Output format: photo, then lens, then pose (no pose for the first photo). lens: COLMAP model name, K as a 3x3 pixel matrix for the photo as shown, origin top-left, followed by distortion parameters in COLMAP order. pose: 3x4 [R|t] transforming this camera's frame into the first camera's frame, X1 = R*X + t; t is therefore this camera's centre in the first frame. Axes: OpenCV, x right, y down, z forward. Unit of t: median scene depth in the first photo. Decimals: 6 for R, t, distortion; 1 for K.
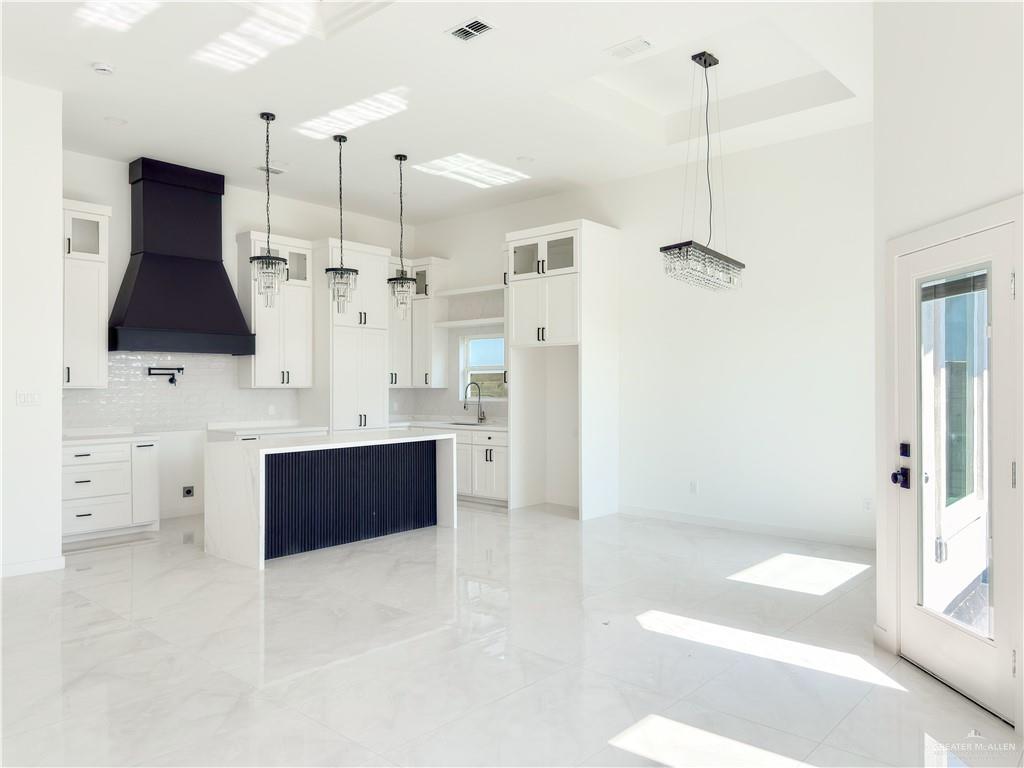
lens RADIAL K [[783.8, 0, 536.3], [0, 783.8, 385.0], [0, 0, 1]] dist [0.057628, -0.088627]
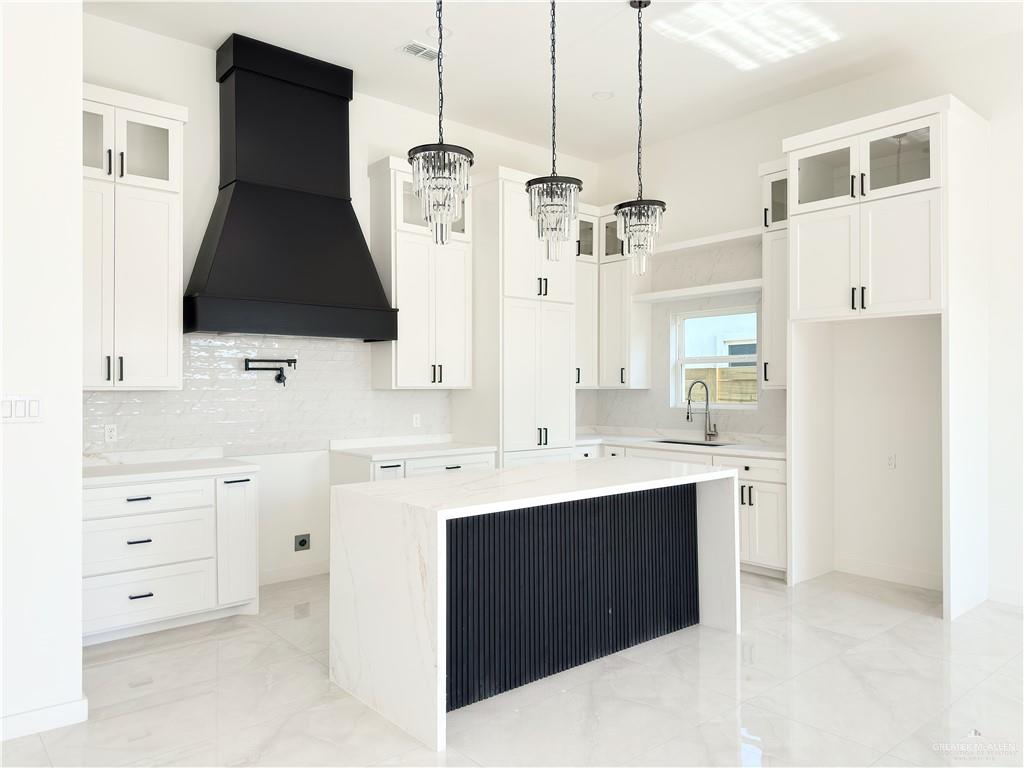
lens RADIAL K [[783.8, 0, 520.2], [0, 783.8, 382.4], [0, 0, 1]] dist [0.057628, -0.088627]
pose [[0.989615, -0.002575, -0.143717, -0.165772], [0.001968, 0.999989, -0.004367, 0.001140], [0.143727, 0.004039, 0.989609, 0.375355]]
